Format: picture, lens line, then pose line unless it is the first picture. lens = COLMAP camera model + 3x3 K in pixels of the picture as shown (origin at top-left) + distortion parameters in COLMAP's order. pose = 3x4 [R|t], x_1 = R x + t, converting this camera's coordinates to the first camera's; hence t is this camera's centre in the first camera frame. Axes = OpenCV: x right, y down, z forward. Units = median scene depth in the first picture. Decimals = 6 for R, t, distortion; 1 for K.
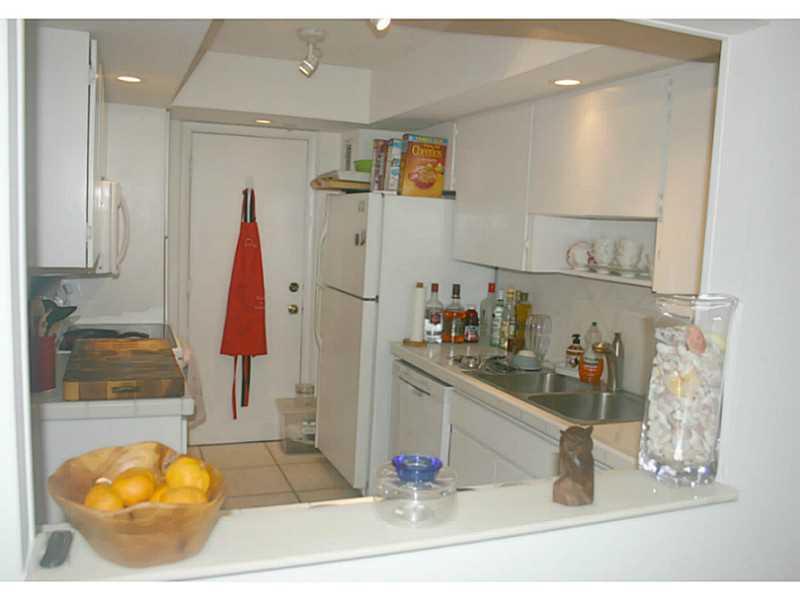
lens RADIAL K [[669.8, 0, 400.0], [0, 669.8, 300.0], [0, 0, 1]] dist [-0.097000, 0.169068]
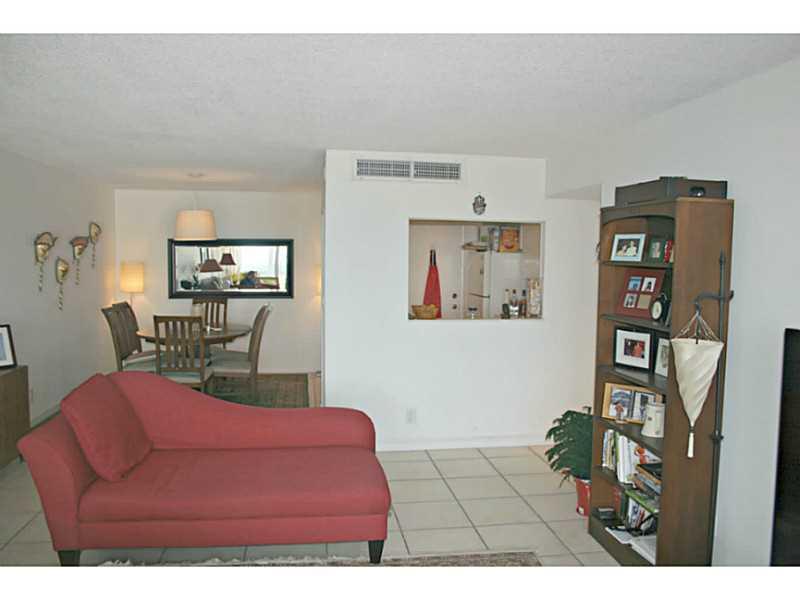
lens RADIAL K [[669.8, 0, 400.0], [0, 669.8, 300.0], [0, 0, 1]] dist [-0.097000, 0.169068]
pose [[0.969676, -0.021029, -0.243486, 0.226288], [0.006811, 0.998230, -0.059087, 0.142508], [0.244297, 0.055637, 0.968103, -1.306525]]
